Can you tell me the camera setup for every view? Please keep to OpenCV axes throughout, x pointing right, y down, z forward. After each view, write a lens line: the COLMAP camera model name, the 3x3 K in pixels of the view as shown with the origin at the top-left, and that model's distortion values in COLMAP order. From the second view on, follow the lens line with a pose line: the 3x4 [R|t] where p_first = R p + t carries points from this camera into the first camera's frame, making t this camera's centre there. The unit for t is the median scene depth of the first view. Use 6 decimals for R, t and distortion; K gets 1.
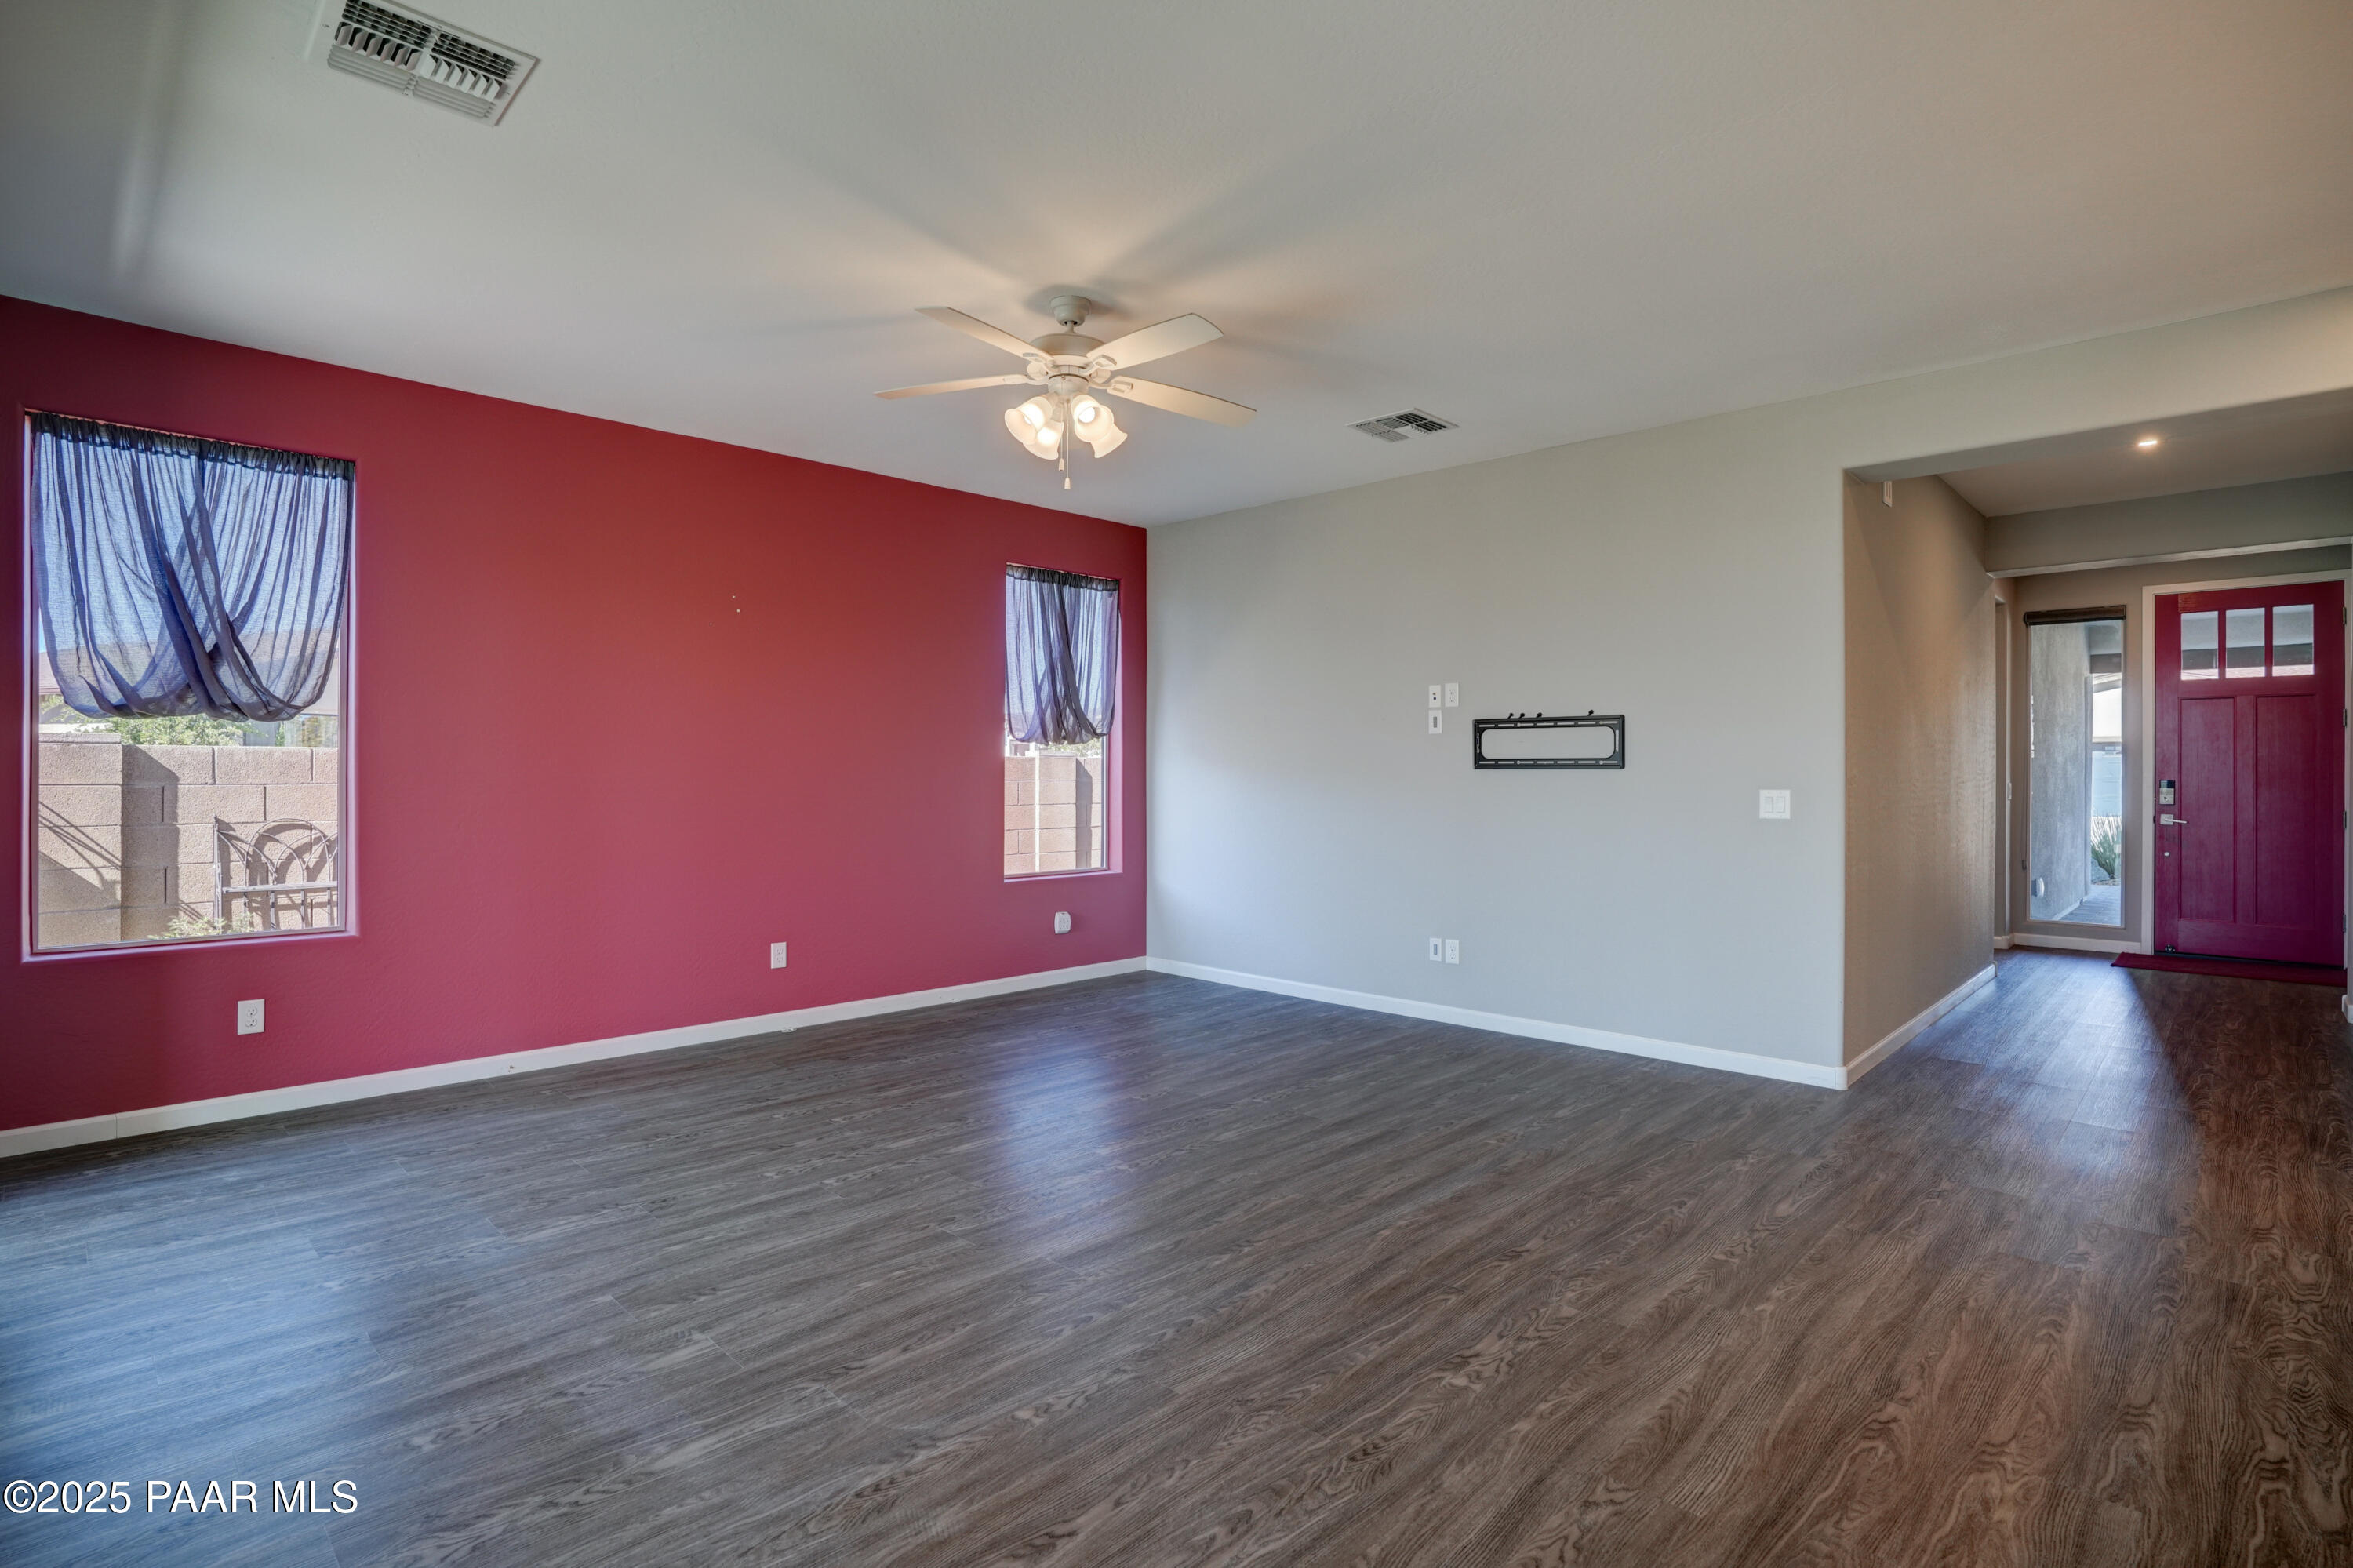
lens RADIAL K [[1146.4, 0, 1173.2], [0, 1146.4, 772.2], [0, 0, 1]] dist [0.002485, 0.000588]
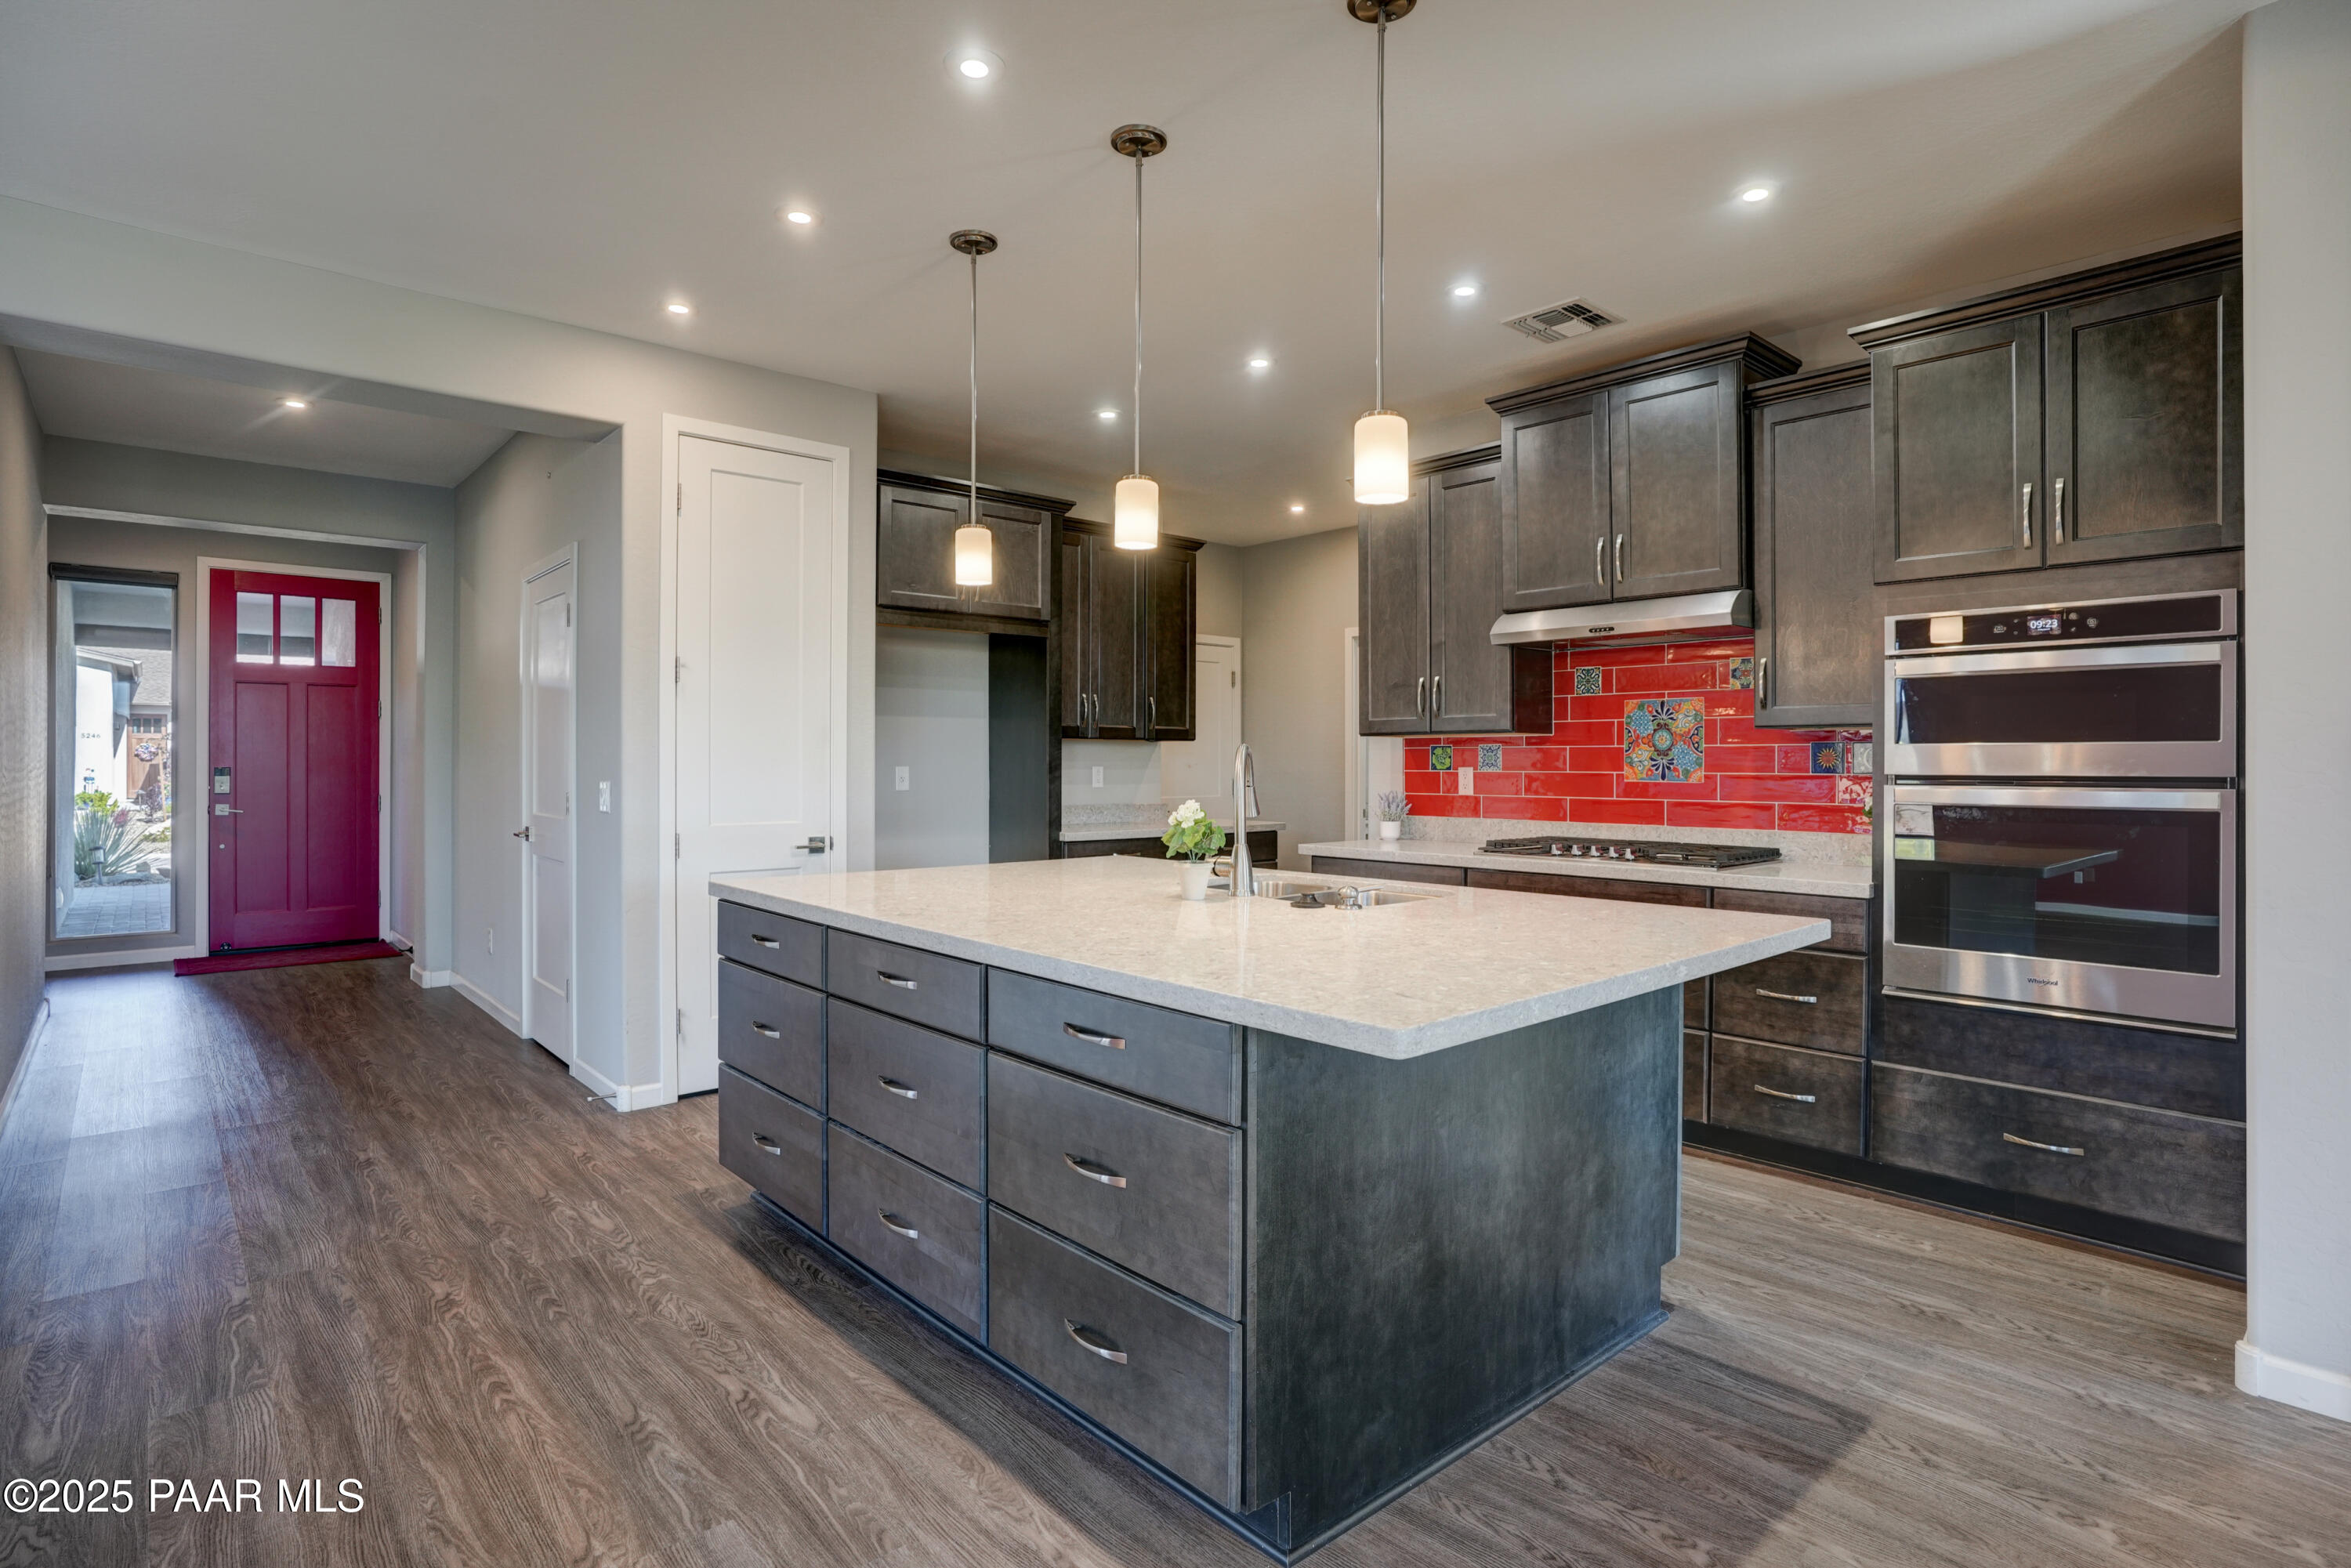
lens RADIAL K [[1185.6, 0, 1176.6], [0, 1185.6, 764.2], [0, 0, 1]] dist [-0.040939, 0.018531]
pose [[0.057125, -0.002312, 0.998364, -0.072031], [-0.001773, 0.999996, 0.002417, 0.001191], [-0.998365, -0.001908, 0.057120, 0.345659]]
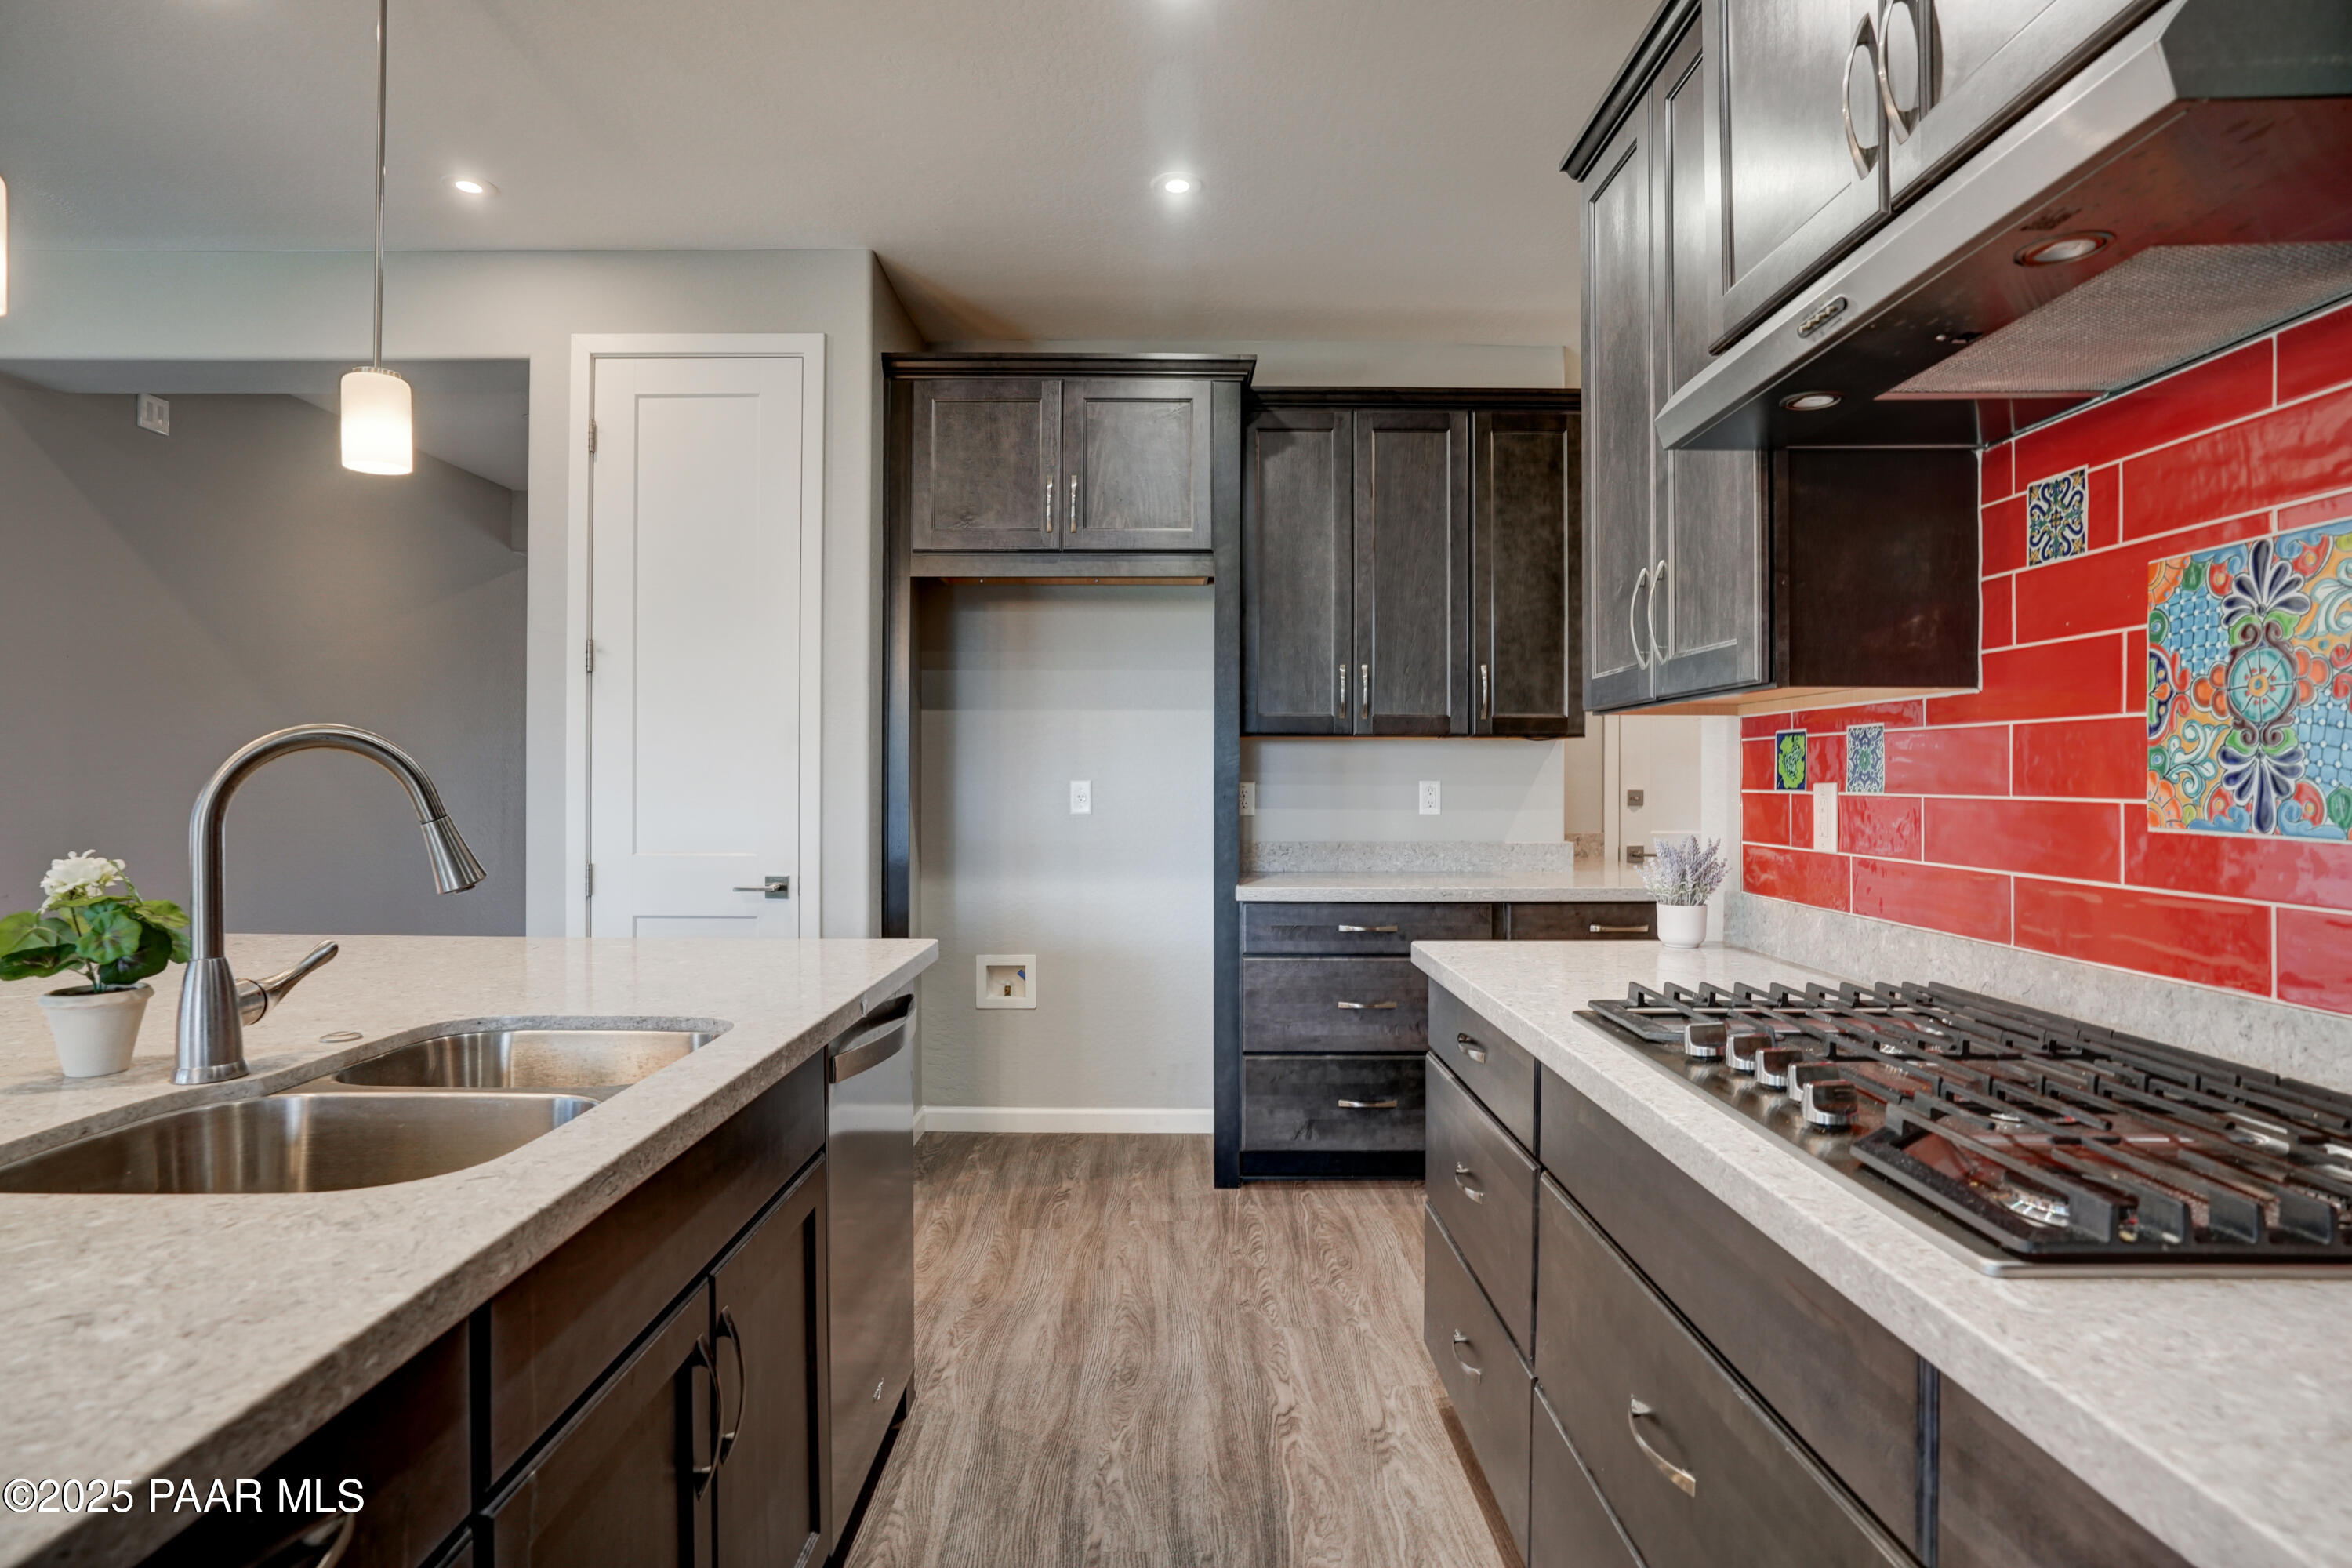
lens RADIAL K [[1267.5, 0, 1176.0], [0, 1267.5, 784.0], [0, 0, 1]] dist [-0.004049, -0.000088]
pose [[0.706346, -0.005360, 0.707847, 0.808607], [0.000515, 0.999975, 0.007057, 0.003995], [-0.707867, -0.004620, 0.706331, -0.190002]]
